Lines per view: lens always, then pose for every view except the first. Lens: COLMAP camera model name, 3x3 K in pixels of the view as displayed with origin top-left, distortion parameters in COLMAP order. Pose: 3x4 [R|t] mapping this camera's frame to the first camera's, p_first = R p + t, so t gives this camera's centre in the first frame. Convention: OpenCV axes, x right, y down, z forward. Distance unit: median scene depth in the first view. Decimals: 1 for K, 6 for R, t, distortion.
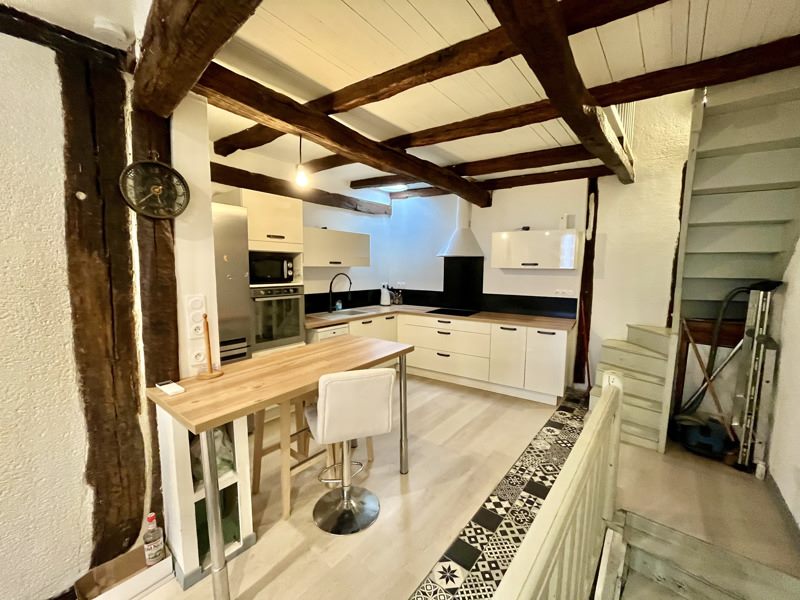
lens RADIAL K [[324.1, 0, 396.1], [0, 324.1, 302.2], [0, 0, 1]] dist [-0.003780, -0.000108]
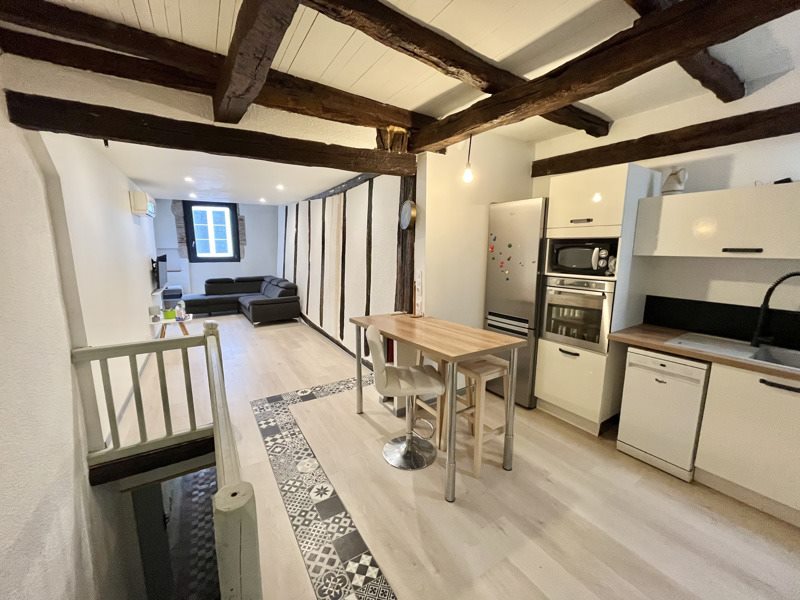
lens RADIAL K [[324.1, 0, 399.5], [0, 324.1, 302.0], [0, 0, 1]] dist [-0.003780, -0.000108]
pose [[-0.319255, 0.147354, -0.936143, 0.482952], [-0.108750, 0.975615, 0.190654, -0.078536], [0.941408, 0.162673, -0.295445, 0.640502]]
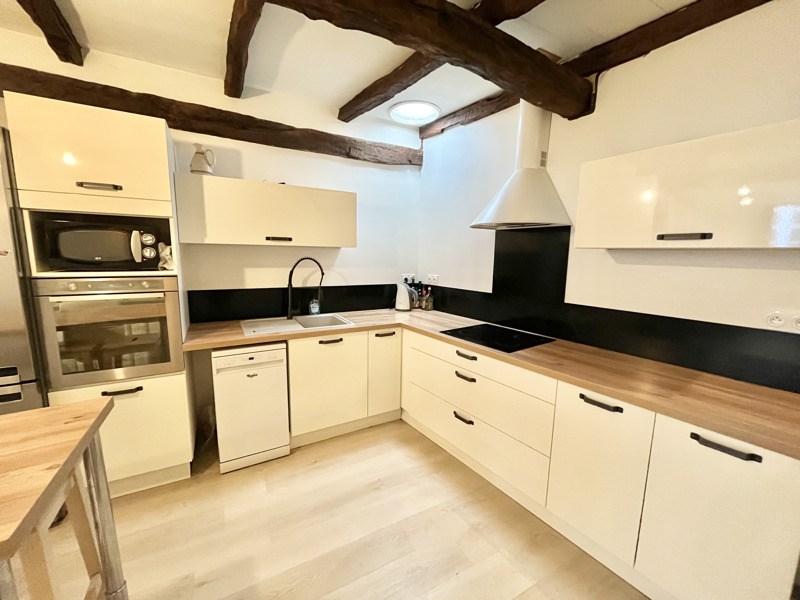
lens RADIAL K [[324.1, 0, 397.2], [0, 324.1, 299.6], [0, 0, 1]] dist [-0.003780, -0.000108]
pose [[0.927396, 0.058307, -0.369509, 0.240767], [-0.048433, 0.998179, 0.035952, -0.041393], [0.370932, -0.015445, 0.928532, 0.517532]]
